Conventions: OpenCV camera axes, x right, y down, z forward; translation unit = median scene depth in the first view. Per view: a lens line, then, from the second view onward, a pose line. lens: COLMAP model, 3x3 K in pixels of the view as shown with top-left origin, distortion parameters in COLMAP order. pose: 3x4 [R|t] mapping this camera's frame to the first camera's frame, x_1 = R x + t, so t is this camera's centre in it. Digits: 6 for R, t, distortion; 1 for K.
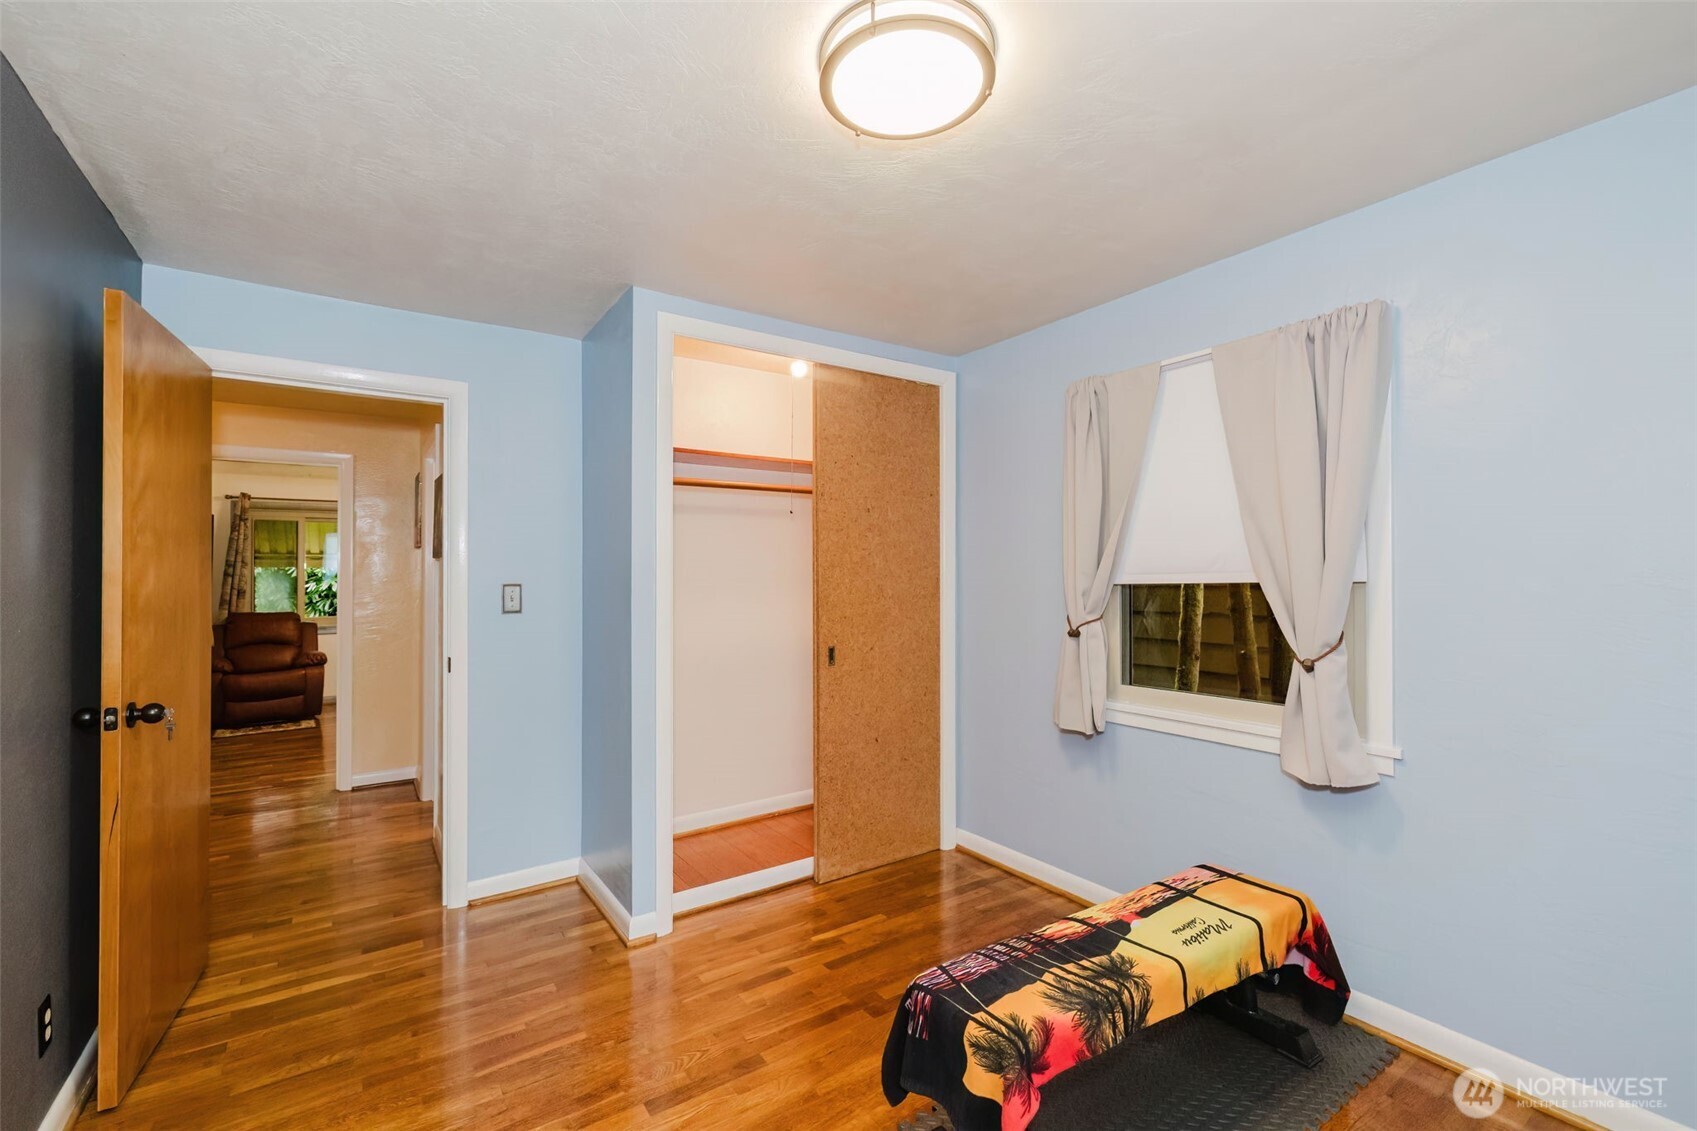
lens RADIAL K [[723.7, 0, 845.4], [0, 723.7, 571.8], [0, 0, 1]] dist [-0.006295, -0.000007]
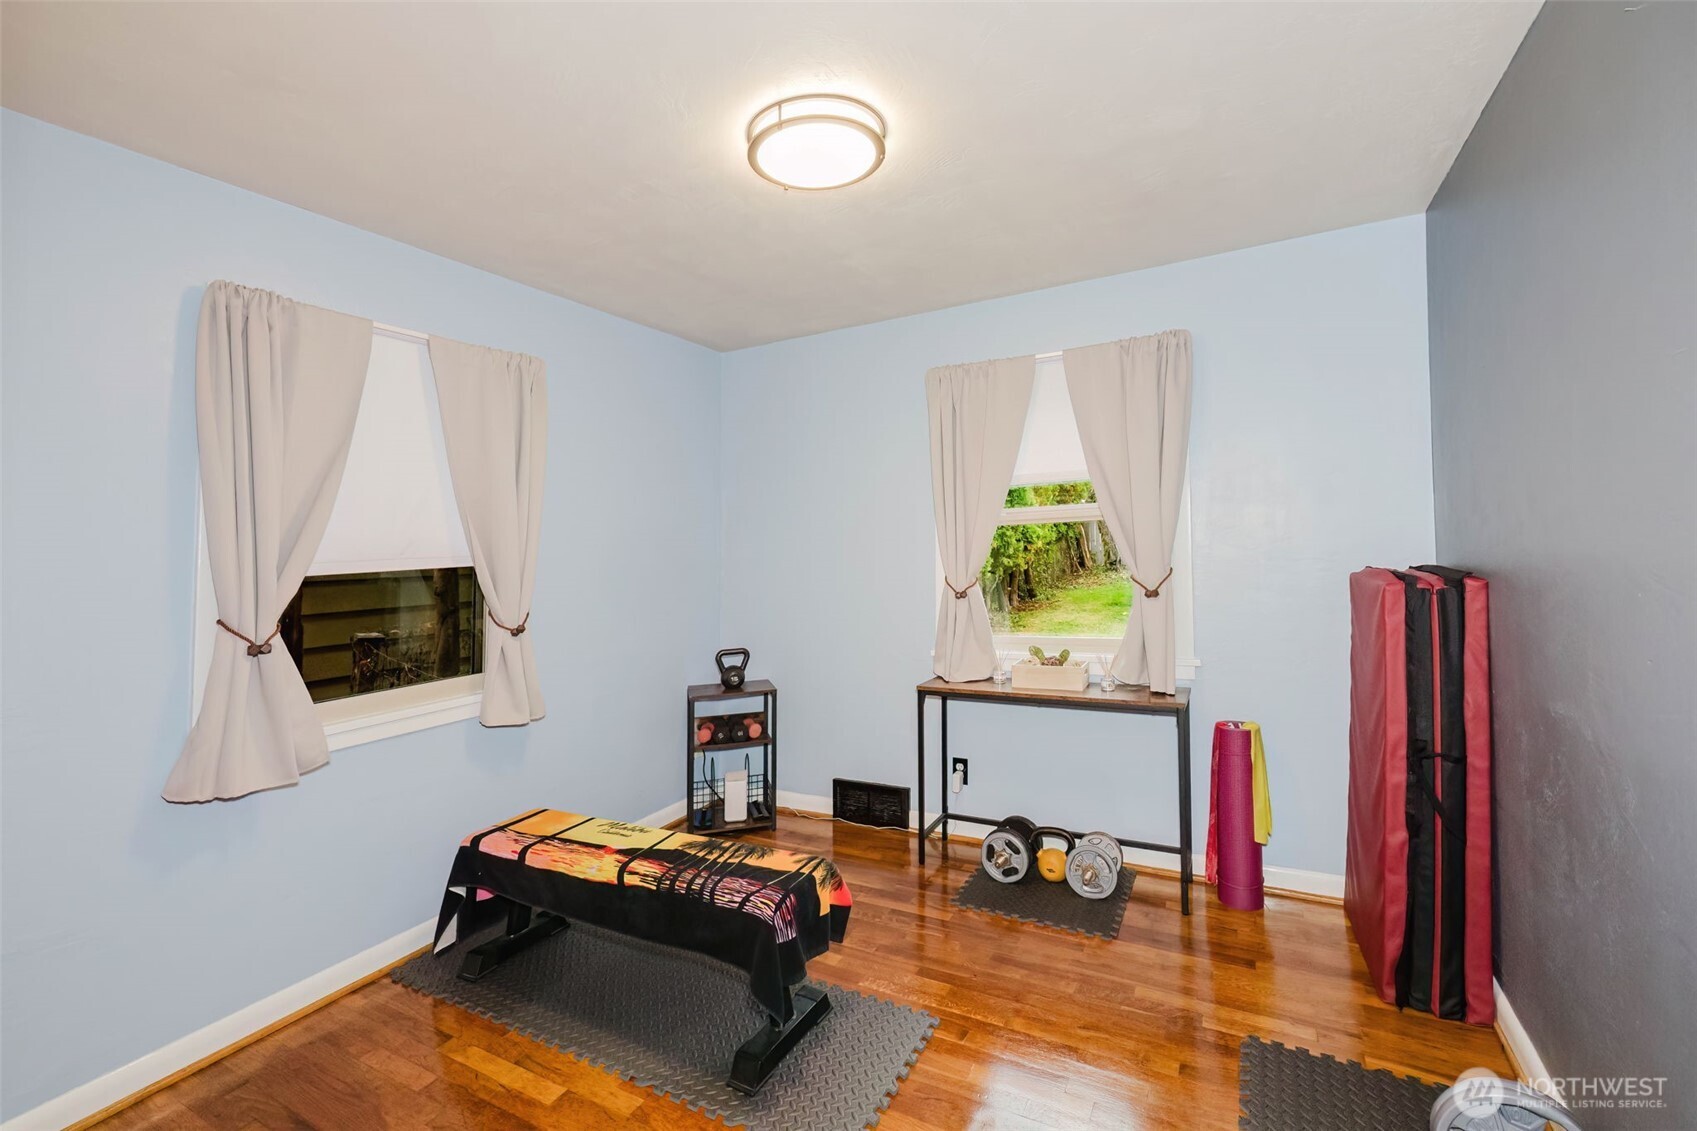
lens RADIAL K [[723.7, 0, 849.8], [0, 723.7, 576.4], [0, 0, 1]] dist [-0.006295, -0.000007]
pose [[-0.450704, -0.016365, 0.892524, -0.777393], [0.033087, 0.998839, 0.035023, 0.012043], [-0.892060, 0.045316, -0.449639, 1.111826]]
